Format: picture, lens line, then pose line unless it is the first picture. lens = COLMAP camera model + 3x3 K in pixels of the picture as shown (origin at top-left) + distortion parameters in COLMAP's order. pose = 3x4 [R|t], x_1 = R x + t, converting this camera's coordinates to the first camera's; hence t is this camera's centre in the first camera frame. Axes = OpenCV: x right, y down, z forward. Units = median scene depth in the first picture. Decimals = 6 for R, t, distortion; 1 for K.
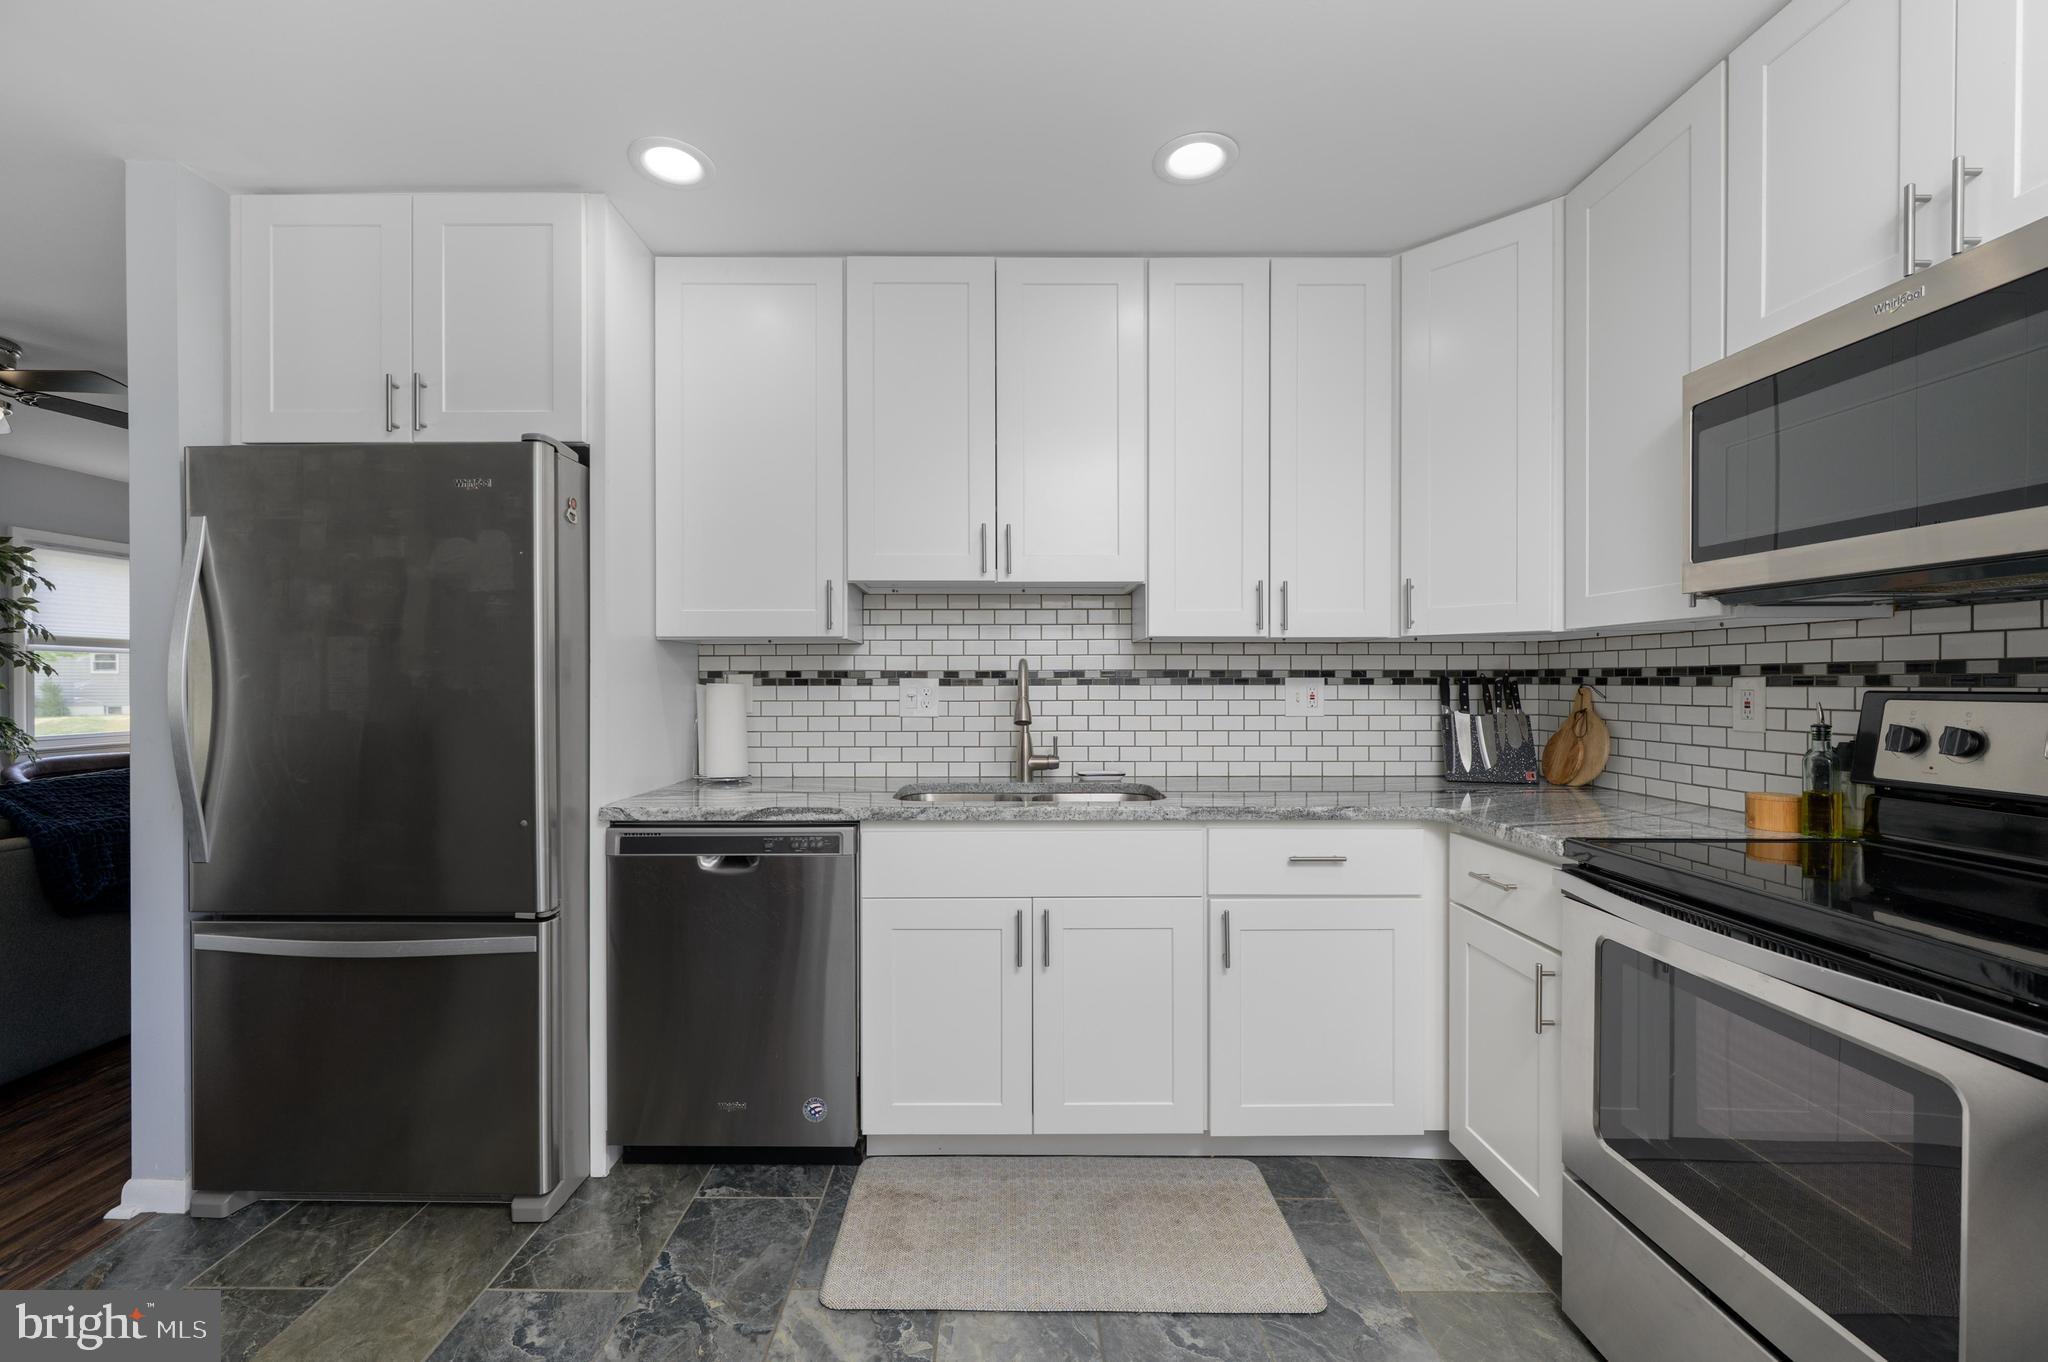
lens RADIAL K [[842.7, 0, 1013.8], [0, 842.7, 686.6], [0, 0, 1]] dist [-0.000676, 0.000288]
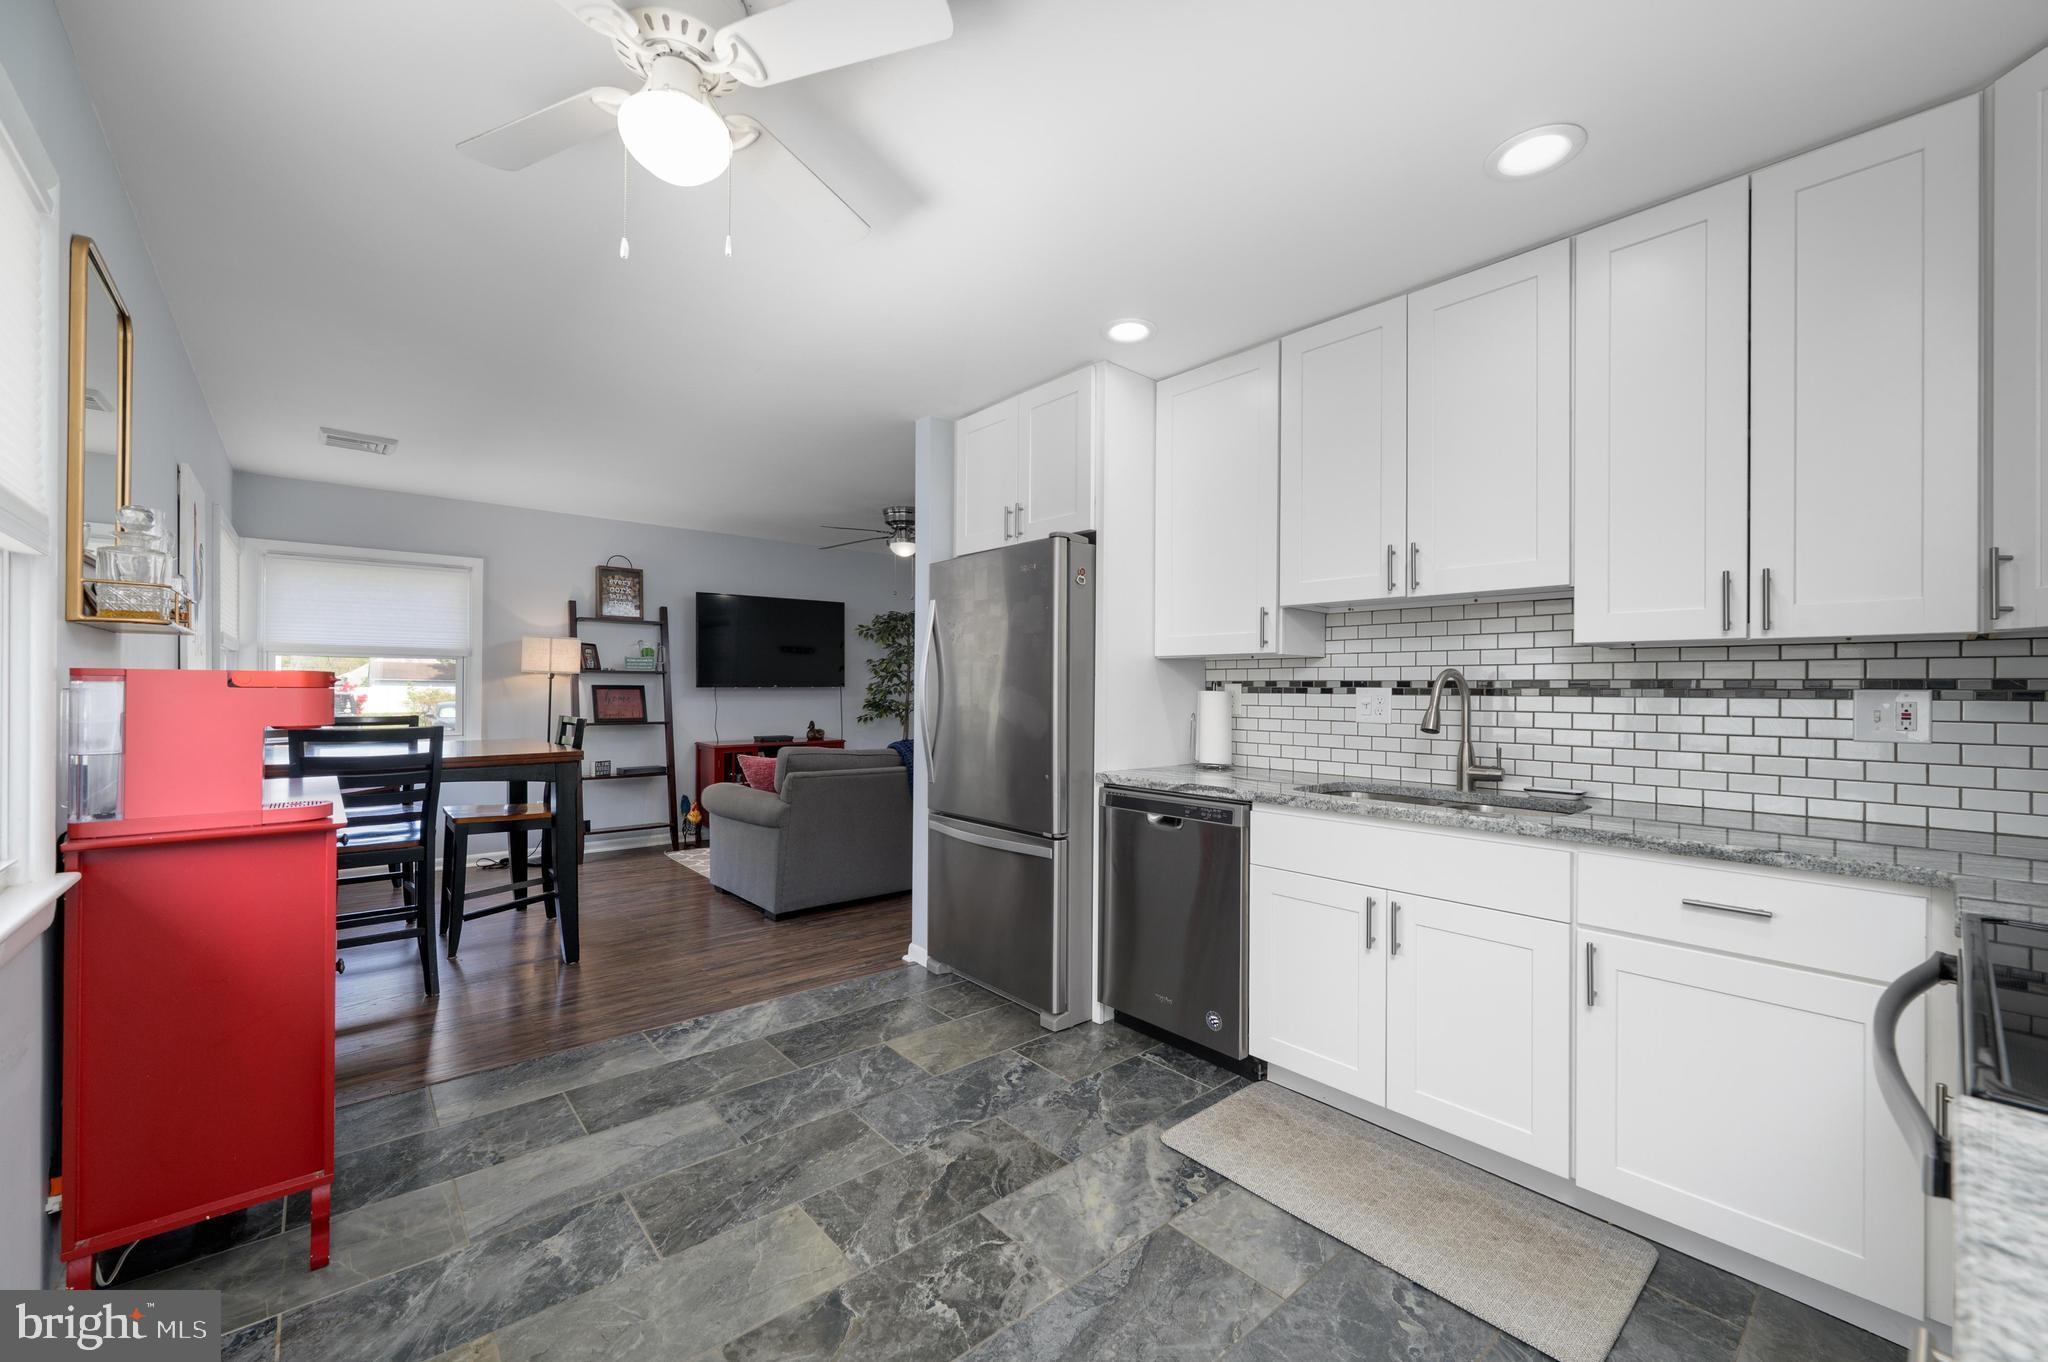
lens RADIAL K [[827.9, 0, 1025.6], [0, 827.9, 687.3], [0, 0, 1]] dist [0.000029, 0.000010]
pose [[0.655375, 0.004908, -0.755287, 0.474783], [-0.012516, 0.999912, -0.004363, -0.000078], [0.755200, 0.012313, 0.655379, -0.050561]]
